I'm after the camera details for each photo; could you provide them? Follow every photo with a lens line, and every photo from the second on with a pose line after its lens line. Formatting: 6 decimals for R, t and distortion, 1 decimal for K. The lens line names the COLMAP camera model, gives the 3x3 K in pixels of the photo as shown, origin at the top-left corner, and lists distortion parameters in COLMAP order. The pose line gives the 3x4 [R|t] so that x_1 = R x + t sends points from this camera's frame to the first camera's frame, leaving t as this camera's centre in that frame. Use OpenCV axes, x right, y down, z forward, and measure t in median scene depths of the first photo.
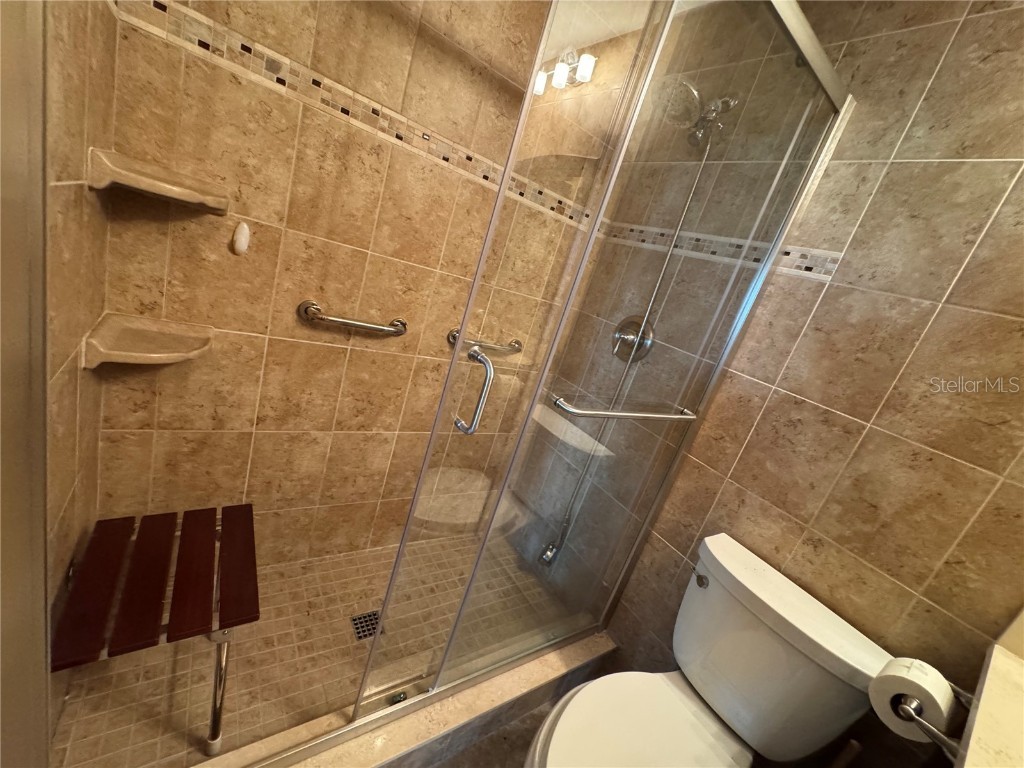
lens RADIAL K [[409.1, 0, 512.0], [0, 409.1, 384.0], [0, 0, 1]] dist [-0.002963, 0.000293]
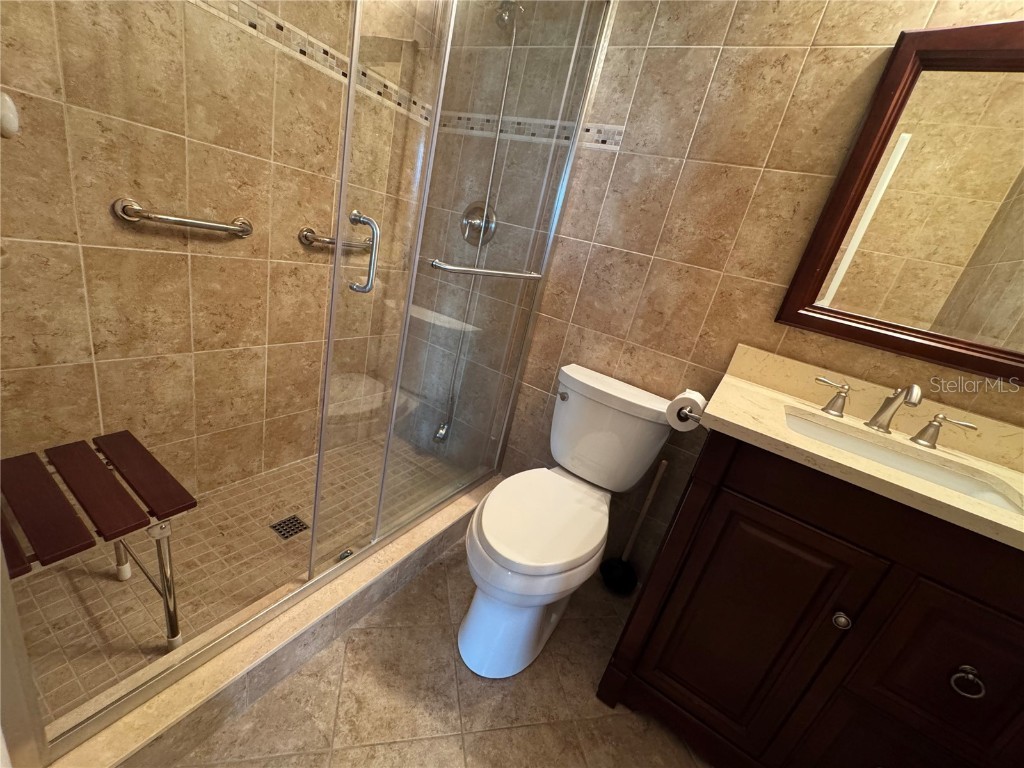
lens RADIAL K [[409.1, 0, 512.0], [0, 409.1, 384.0], [0, 0, 1]] dist [-0.002963, 0.000293]
pose [[0.918092, -0.219202, 0.330239, -0.106582], [0.161489, 0.967739, 0.193399, 0.138328], [-0.361979, -0.124228, 0.923872, -0.145007]]
